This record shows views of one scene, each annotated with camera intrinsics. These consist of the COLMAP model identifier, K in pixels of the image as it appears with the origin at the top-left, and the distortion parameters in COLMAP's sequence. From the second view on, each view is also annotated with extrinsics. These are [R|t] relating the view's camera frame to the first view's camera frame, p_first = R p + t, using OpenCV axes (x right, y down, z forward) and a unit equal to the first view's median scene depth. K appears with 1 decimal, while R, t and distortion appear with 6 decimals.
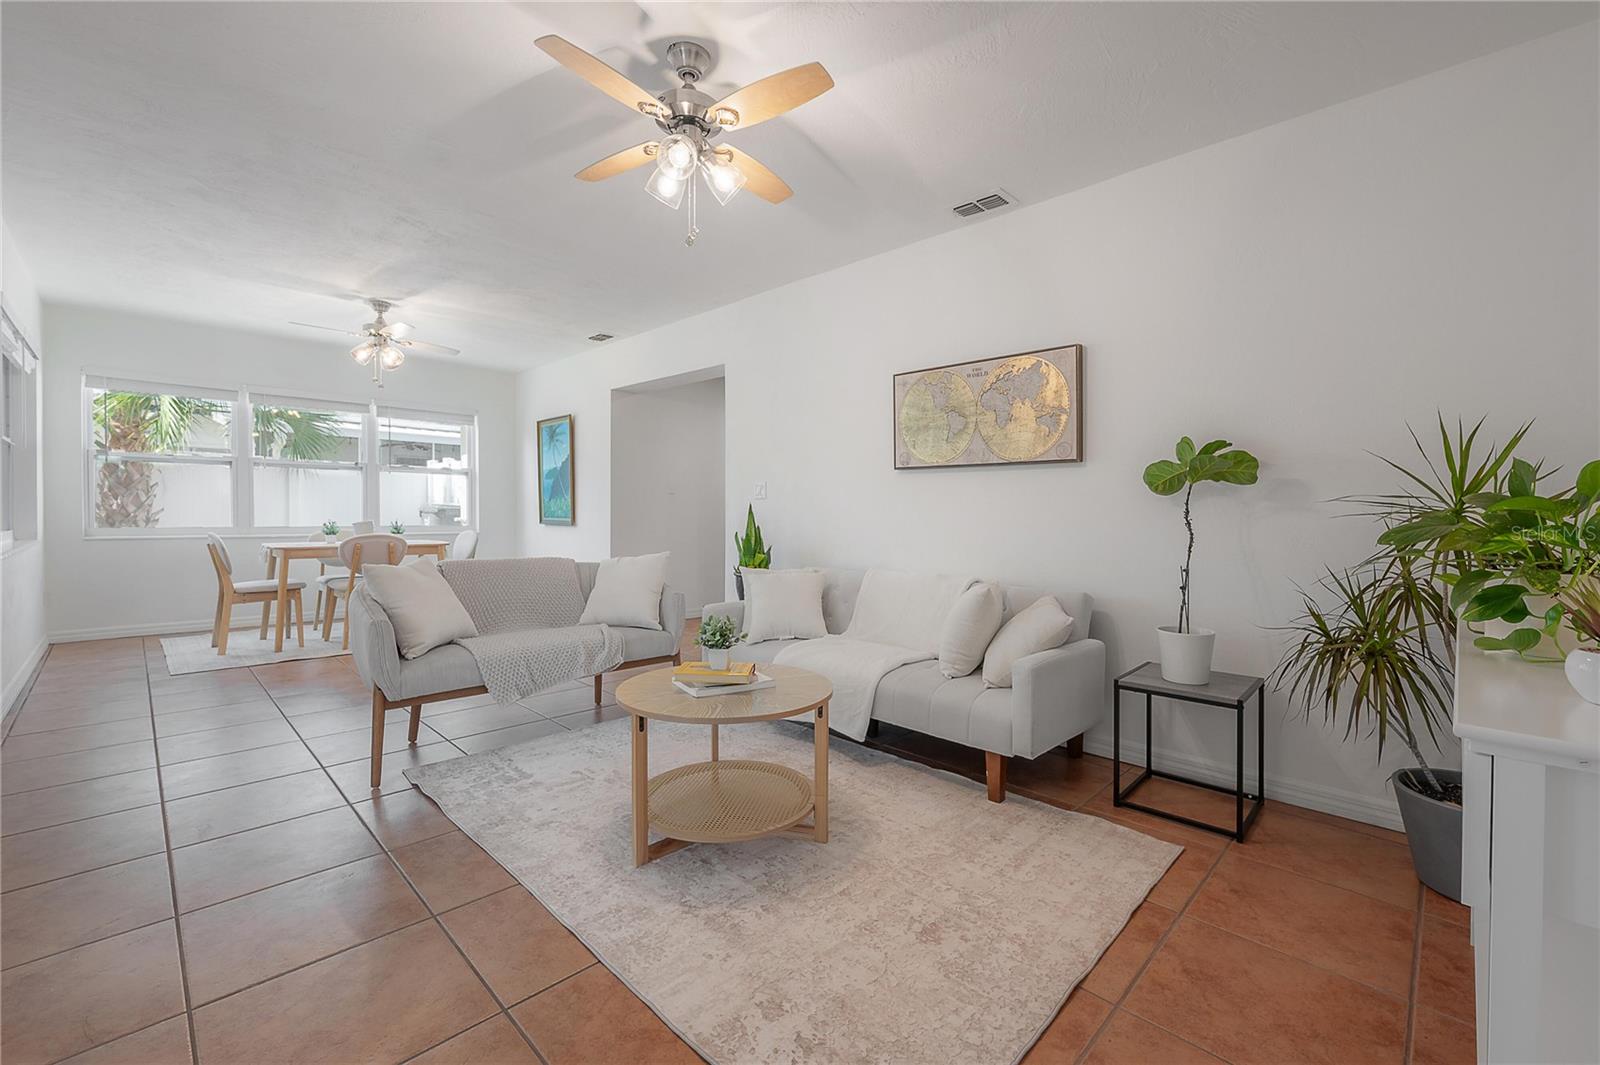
lens RADIAL K [[663.2, 0, 802.1], [0, 663.2, 526.0], [0, 0, 1]] dist [-0.002285, -0.000065]
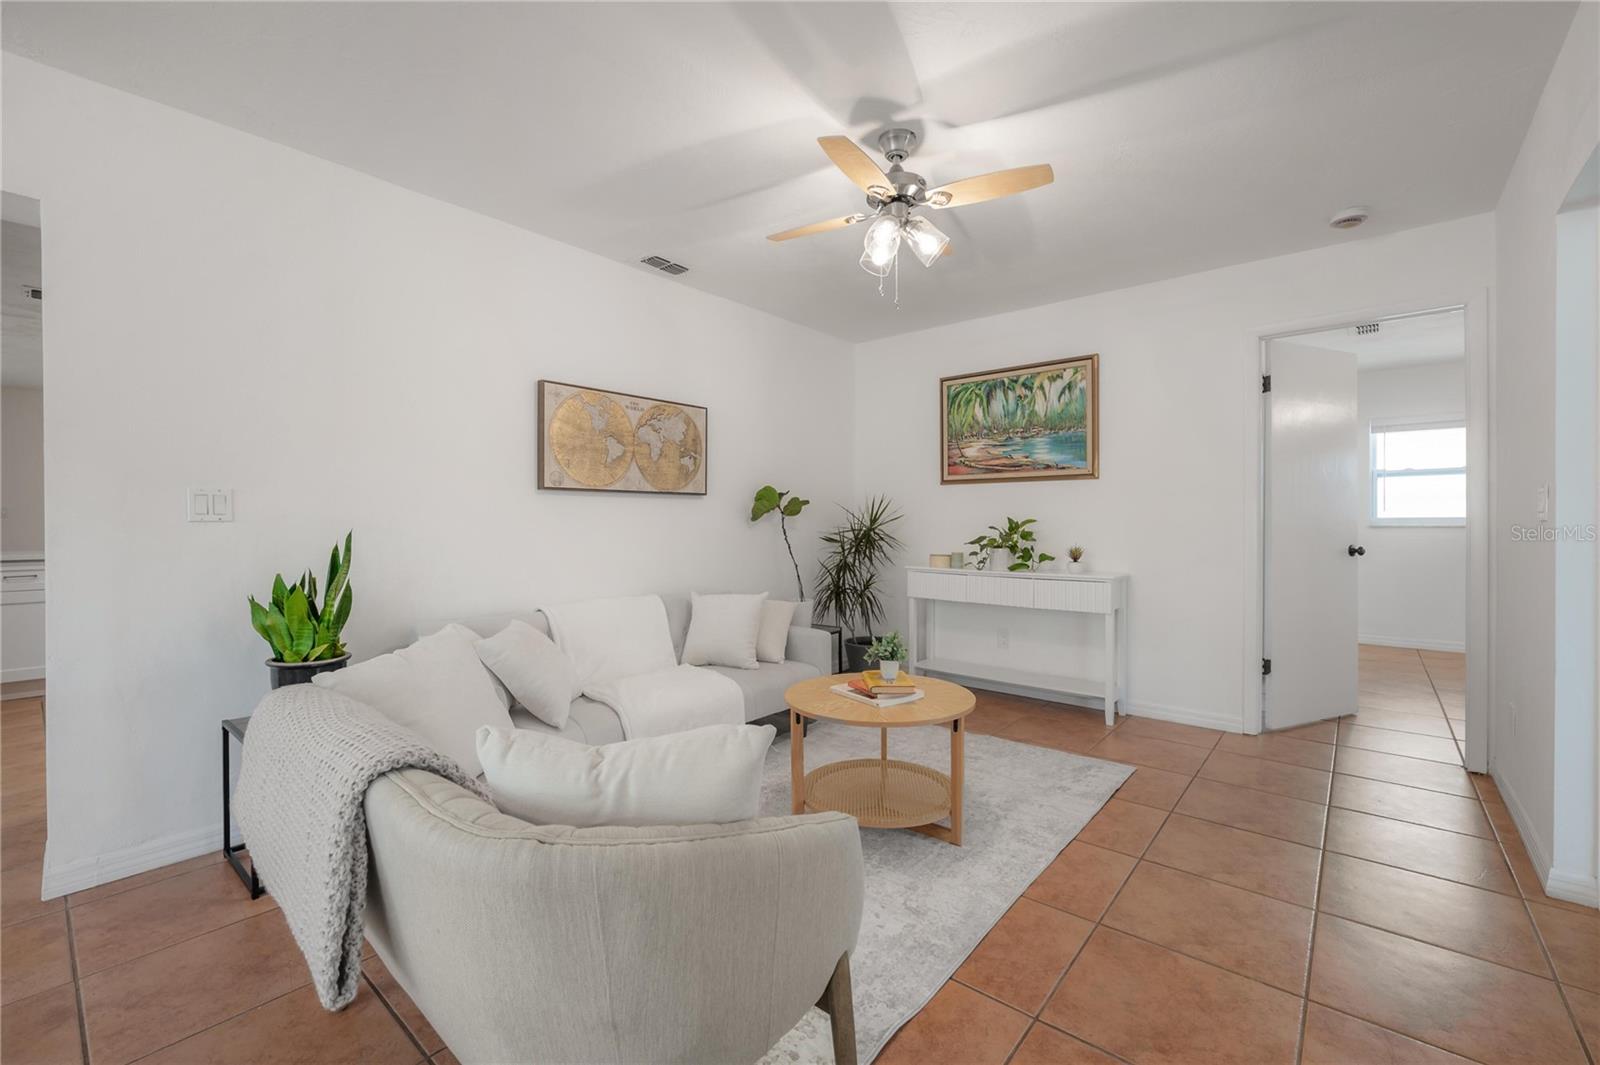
lens RADIAL K [[663.2, 0, 802.1], [0, 663.2, 526.0], [0, 0, 1]] dist [-0.002285, -0.000065]
pose [[-0.070784, -0.012538, 0.997413, -0.905204], [0.028994, 0.999473, 0.014622, -0.048059], [-0.997070, 0.029954, -0.070383, 0.878175]]
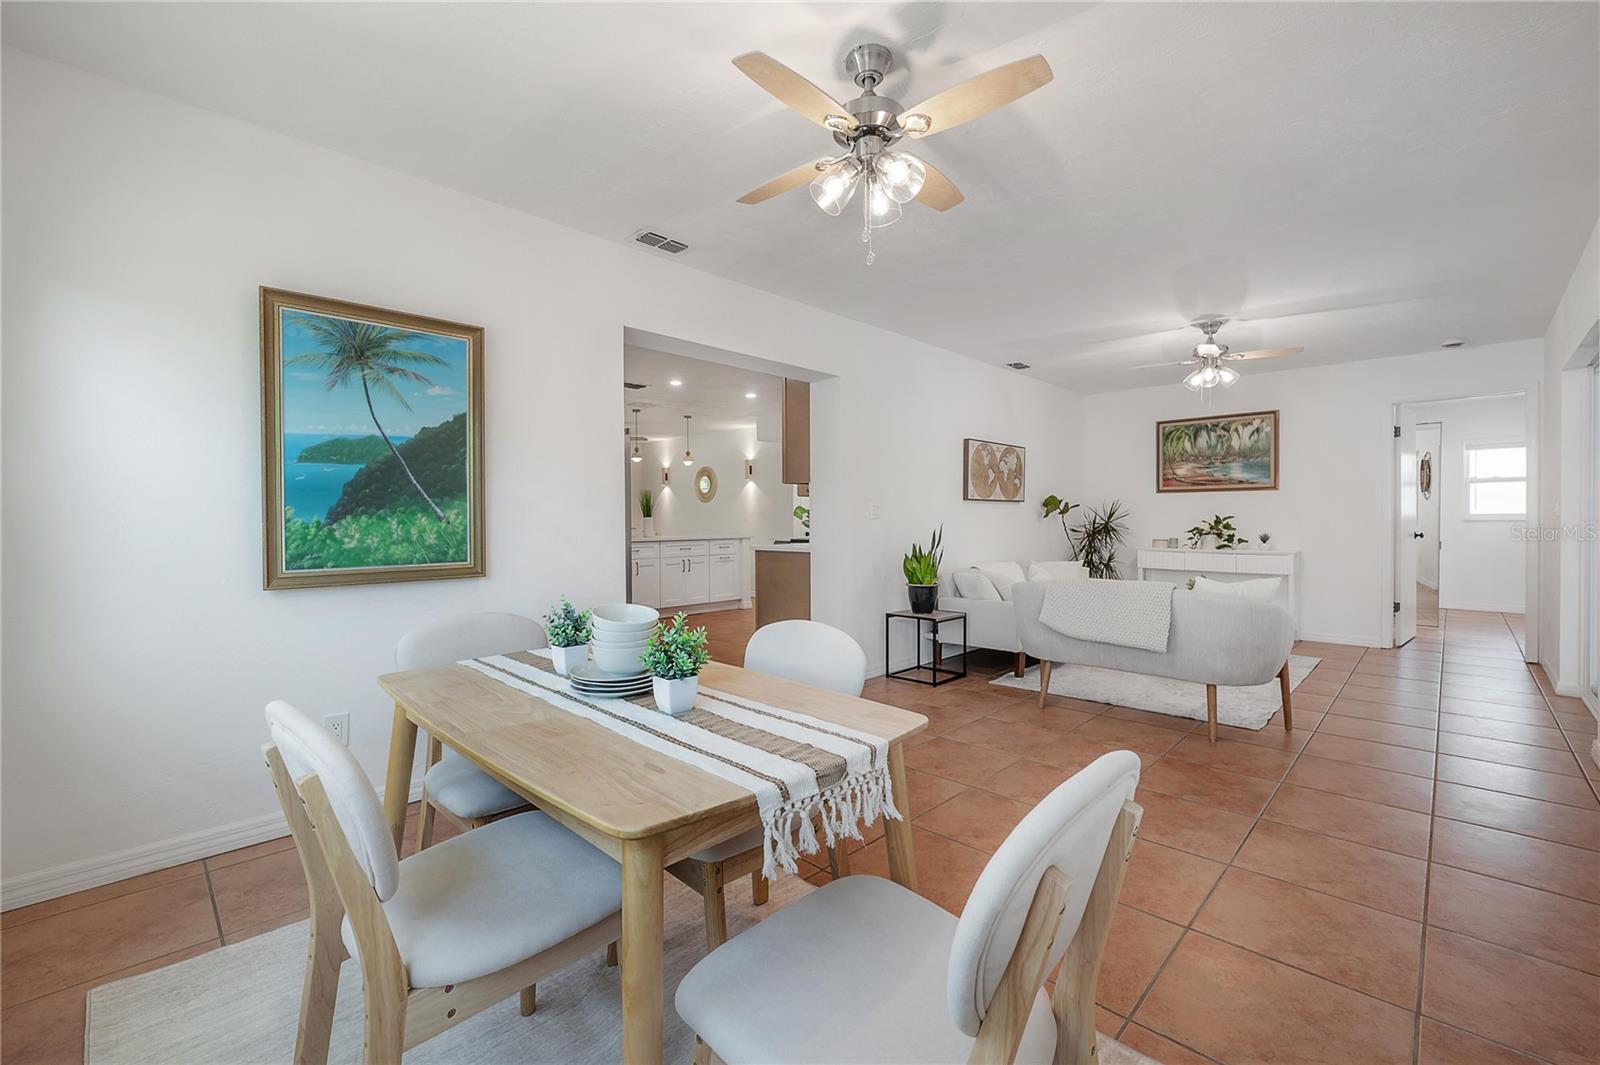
lens RADIAL K [[685.0, 0, 792.7], [0, 685.0, 525.3], [0, 0, 1]] dist [0.004486, -0.000009]
pose [[0.010102, -0.015418, 0.999830, -1.784692], [0.032160, 0.999369, 0.015086, -0.076955], [-0.999432, 0.032003, 0.010591, 1.689883]]
